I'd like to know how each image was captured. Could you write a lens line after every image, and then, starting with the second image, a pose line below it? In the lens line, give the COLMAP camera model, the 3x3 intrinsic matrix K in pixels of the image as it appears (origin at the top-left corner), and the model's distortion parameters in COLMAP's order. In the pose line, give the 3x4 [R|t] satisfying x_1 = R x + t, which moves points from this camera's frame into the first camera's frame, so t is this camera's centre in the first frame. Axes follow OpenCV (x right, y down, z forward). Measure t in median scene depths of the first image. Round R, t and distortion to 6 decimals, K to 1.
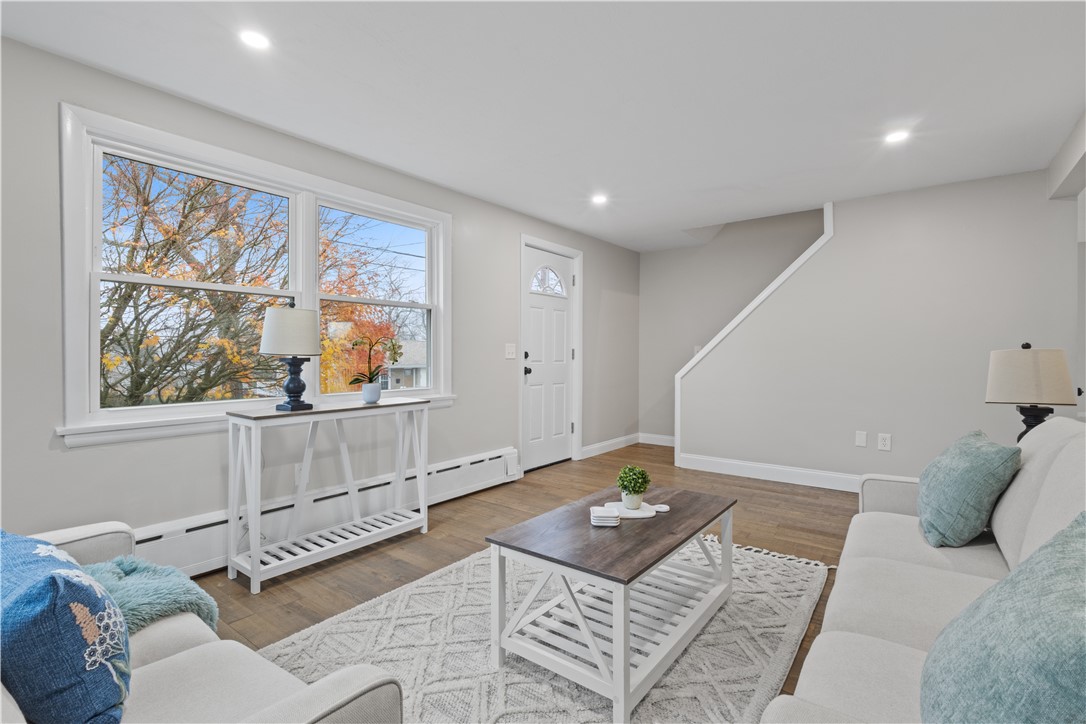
lens RADIAL K [[499.9, 0, 544.3], [0, 499.9, 357.1], [0, 0, 1]] dist [-0.000687, 0.000011]
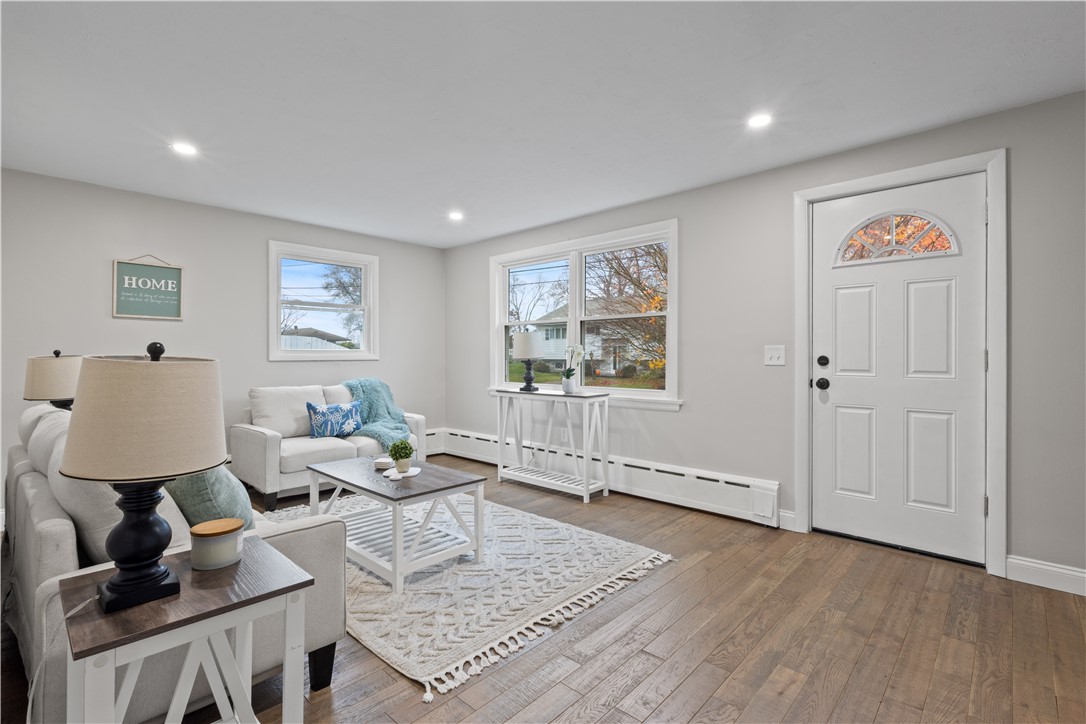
lens RADIAL K [[499.9, 0, 544.3], [0, 499.9, 357.1], [0, 0, 1]] dist [-0.000687, 0.000011]
pose [[-0.092988, 0.001326, -0.995666, 0.849852], [-0.004861, 0.999987, 0.001786, -0.010886], [0.995655, 0.005006, -0.092980, 0.853159]]
